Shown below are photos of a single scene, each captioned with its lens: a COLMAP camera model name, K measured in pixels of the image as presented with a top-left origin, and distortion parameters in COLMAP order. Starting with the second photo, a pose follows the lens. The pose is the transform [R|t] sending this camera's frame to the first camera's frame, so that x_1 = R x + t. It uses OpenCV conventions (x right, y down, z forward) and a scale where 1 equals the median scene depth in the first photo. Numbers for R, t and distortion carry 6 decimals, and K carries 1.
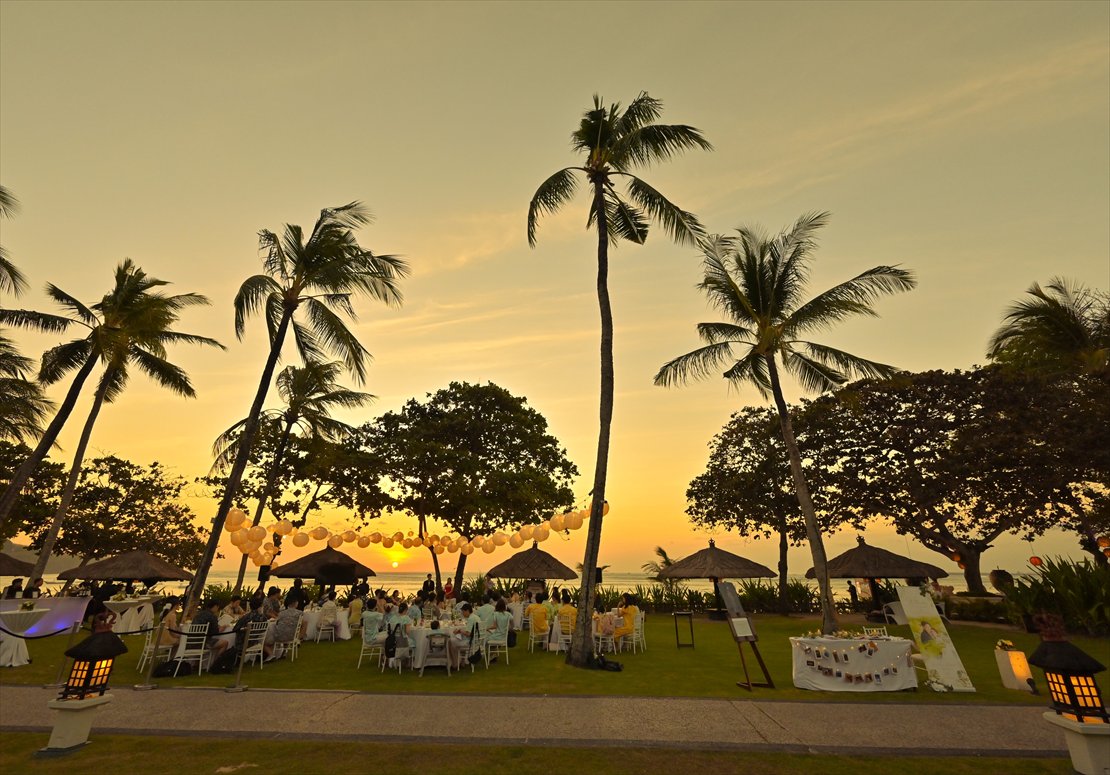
lens RADIAL K [[455.4, 0, 565.7], [0, 455.4, 387.4], [0, 0, 1]] dist [-0.008453, -0.000010]
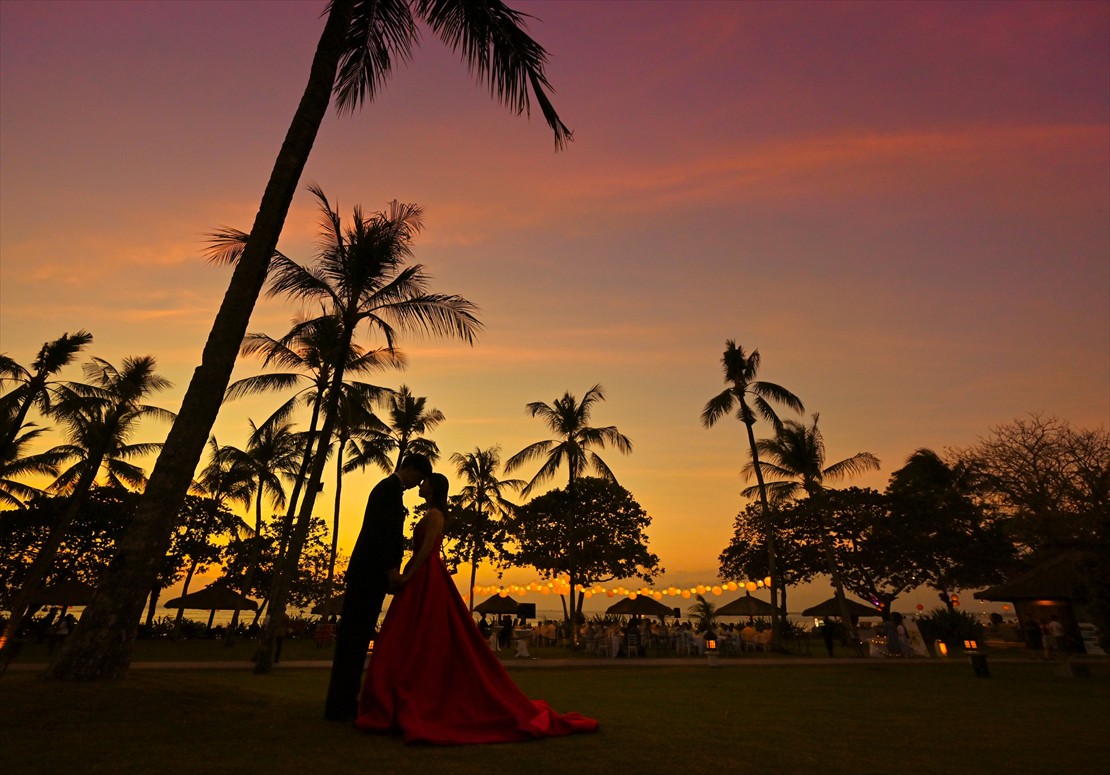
lens RADIAL K [[455.4, 0, 549.9], [0, 455.4, 387.2], [0, 0, 1]] dist [-0.008453, -0.000010]
pose [[0.982087, 0.091855, 0.164522, -0.603407], [-0.080620, 0.994015, -0.073723, -0.177902], [-0.170309, 0.059138, 0.983615, -0.432775]]
